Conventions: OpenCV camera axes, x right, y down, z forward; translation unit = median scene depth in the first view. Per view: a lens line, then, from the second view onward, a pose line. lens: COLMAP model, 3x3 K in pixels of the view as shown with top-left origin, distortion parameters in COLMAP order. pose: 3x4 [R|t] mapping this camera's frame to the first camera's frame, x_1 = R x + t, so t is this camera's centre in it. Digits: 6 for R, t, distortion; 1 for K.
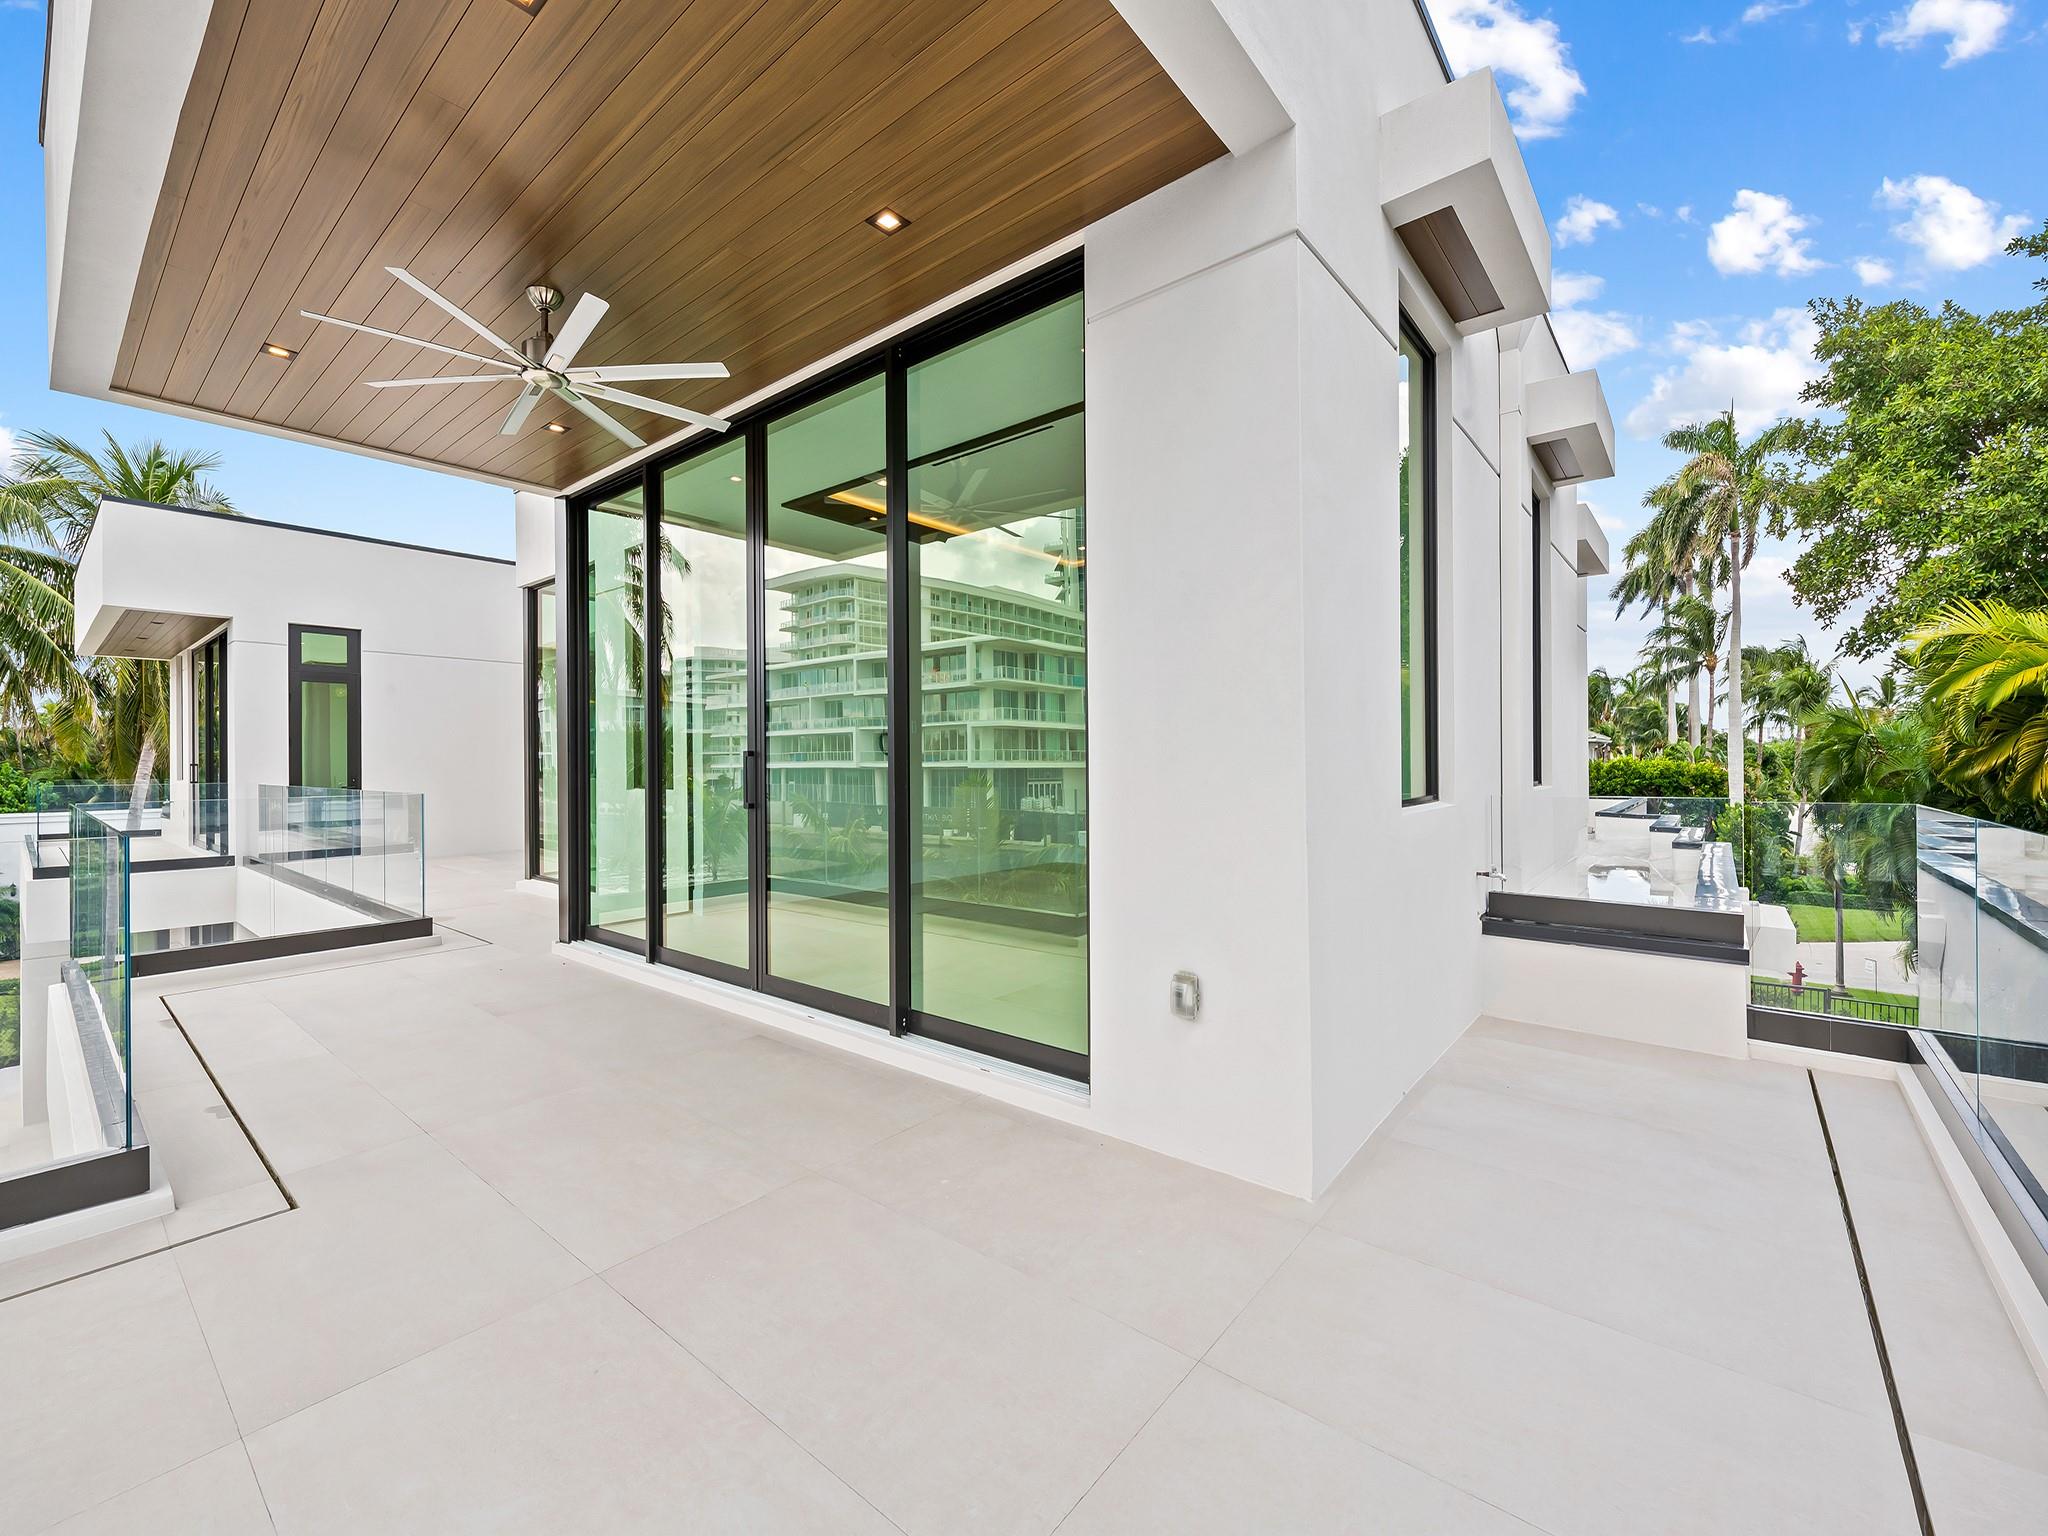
lens RADIAL K [[844.7, 0, 1024.0], [0, 844.7, 768.0], [0, 0, 1]] dist [0.011246, -0.000080]
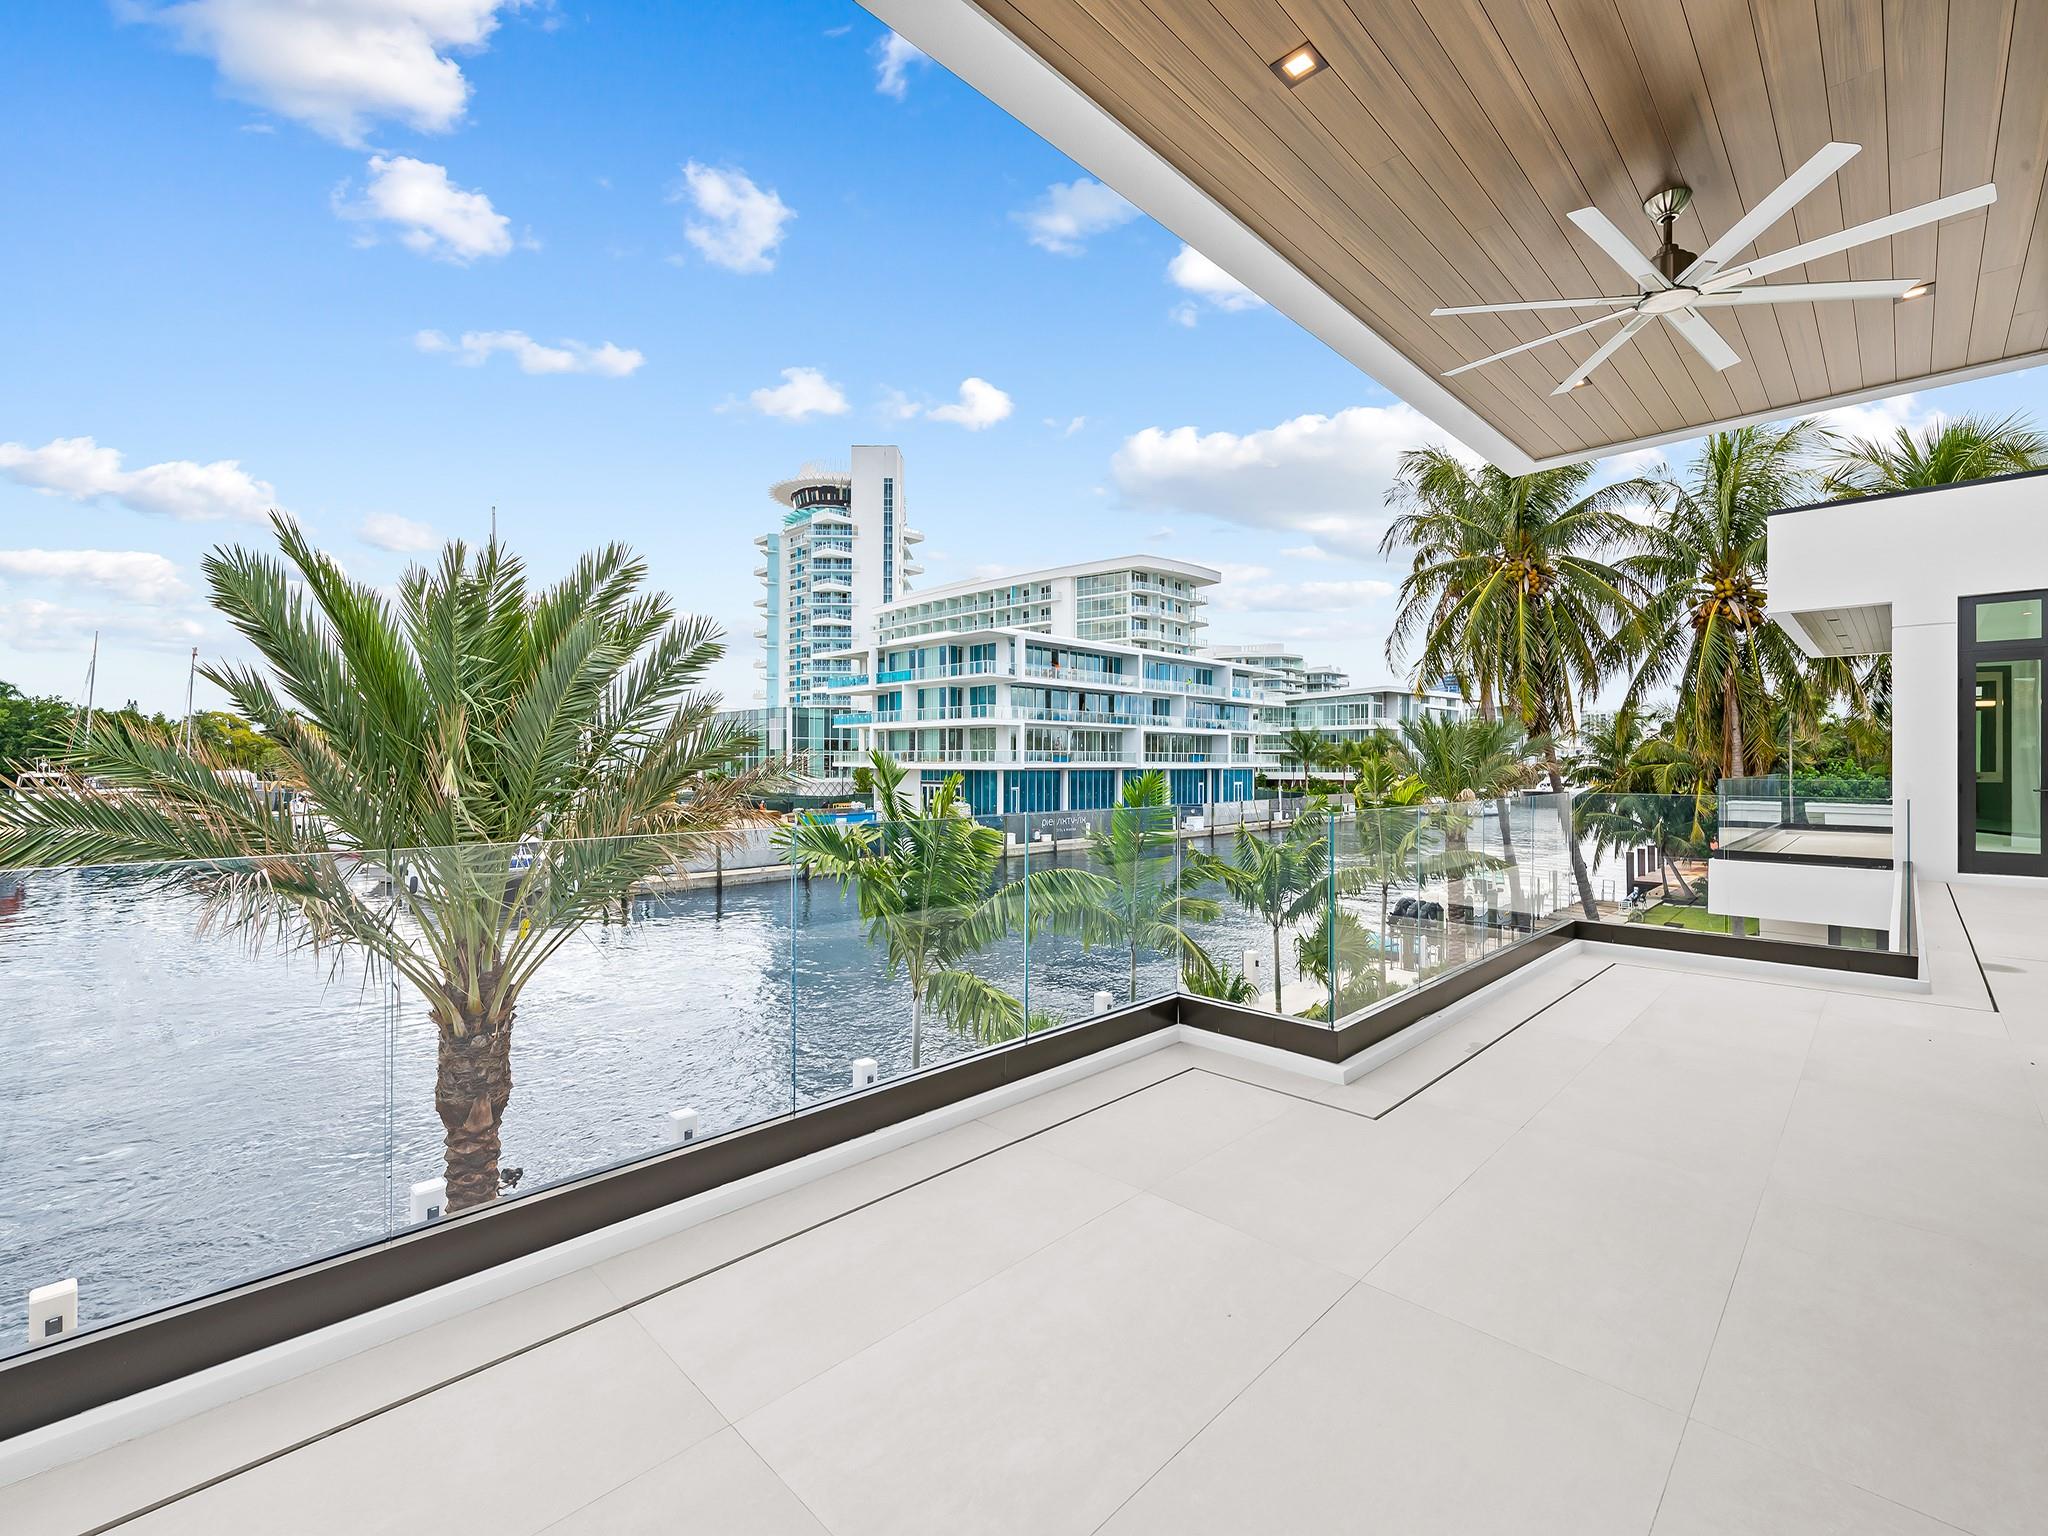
lens RADIAL K [[904.0, 0, 1024.0], [0, 904.0, 768.0], [0, 0, 1]] dist [0.005421, -0.000906]
pose [[-0.074733, 0.008382, -0.997168, 0.791314], [-0.005743, 0.999944, 0.008836, -0.009024], [0.997187, 0.006387, -0.074681, 0.913581]]
